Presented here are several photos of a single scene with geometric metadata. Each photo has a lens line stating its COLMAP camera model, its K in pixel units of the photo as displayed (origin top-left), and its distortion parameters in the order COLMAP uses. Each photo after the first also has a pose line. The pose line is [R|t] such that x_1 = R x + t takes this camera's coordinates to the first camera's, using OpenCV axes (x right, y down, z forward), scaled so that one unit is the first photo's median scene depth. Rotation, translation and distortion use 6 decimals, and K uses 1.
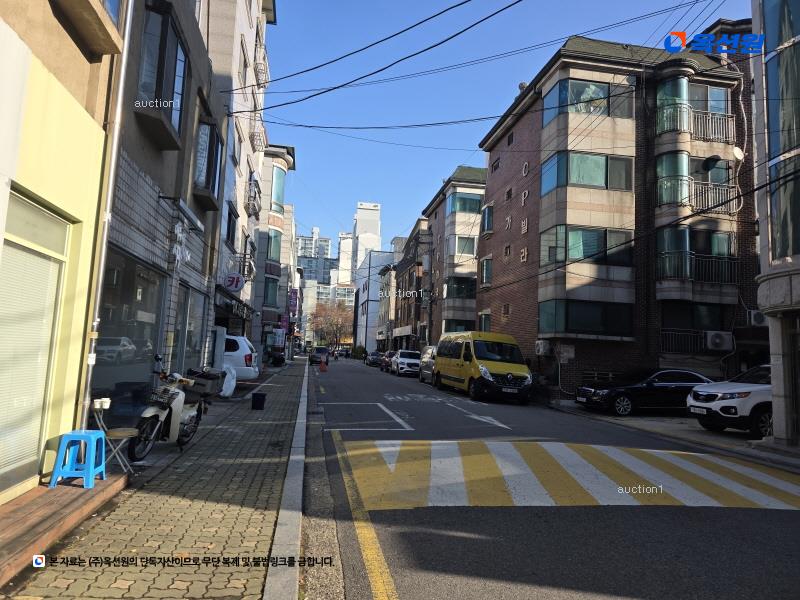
lens RADIAL K [[539.7, 0, 402.0], [0, 539.7, 296.6], [0, 0, 1]] dist [0.038931, -0.001692]
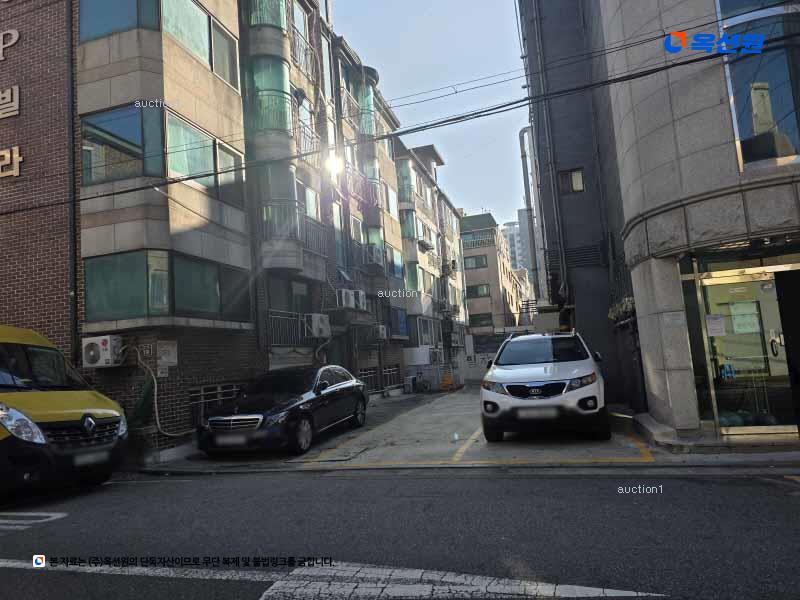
lens RADIAL K [[539.7, 0, 397.4], [0, 539.7, 304.3], [0, 0, 1]] dist [0.038931, -0.001692]
pose [[0.446849, 0.009857, 0.894555, -0.058056], [-0.000892, 0.999944, -0.010573, 0.059661], [-0.894609, 0.003927, 0.446833, 0.573906]]
